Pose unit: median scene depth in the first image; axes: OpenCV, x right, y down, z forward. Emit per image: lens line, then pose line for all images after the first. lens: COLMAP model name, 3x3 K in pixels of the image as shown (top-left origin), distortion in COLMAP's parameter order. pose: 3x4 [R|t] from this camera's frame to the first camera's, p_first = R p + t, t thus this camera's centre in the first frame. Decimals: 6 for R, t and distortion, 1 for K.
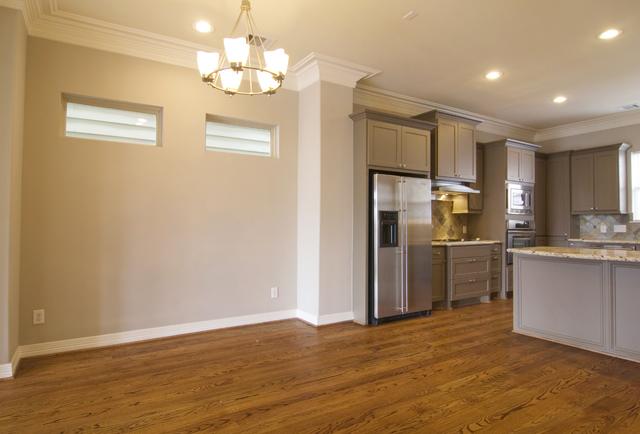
lens RADIAL K [[377.1, 0, 306.6], [0, 377.1, 229.1], [0, 0, 1]] dist [0.000661, -0.022950]
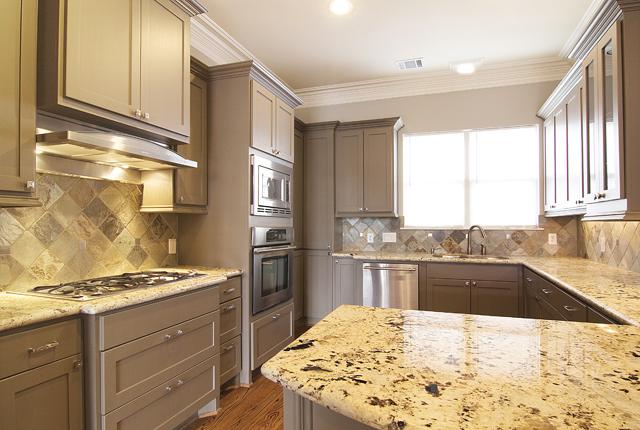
lens RADIAL K [[372.6, 0, 306.6], [0, 372.6, 213.5], [0, 0, 1]] dist [-0.001689, -0.000161]
pose [[0.795004, 0.018701, 0.606316, 0.283759], [0.004474, 0.999317, -0.036689, -0.023432], [-0.606588, 0.031880, 0.794377, 0.550743]]
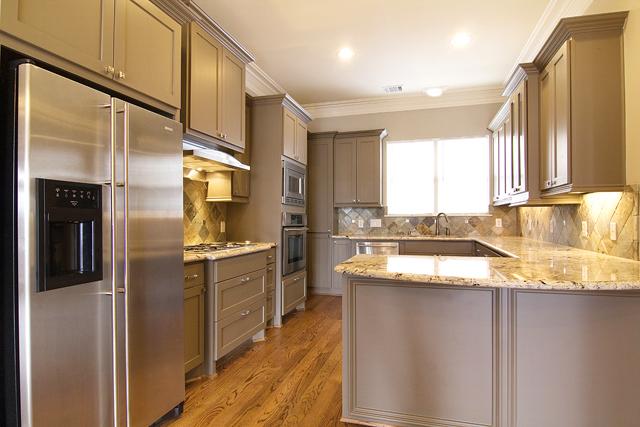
lens RADIAL K [[370.1, 0, 309.0], [0, 370.1, 215.7], [0, 0, 1]] dist [0.000582, 0.000142]
pose [[0.754268, 0.002939, 0.656561, 0.117932], [0.010436, 0.999810, -0.016465, -0.006645], [-0.656484, 0.019271, 0.754094, 0.443277]]
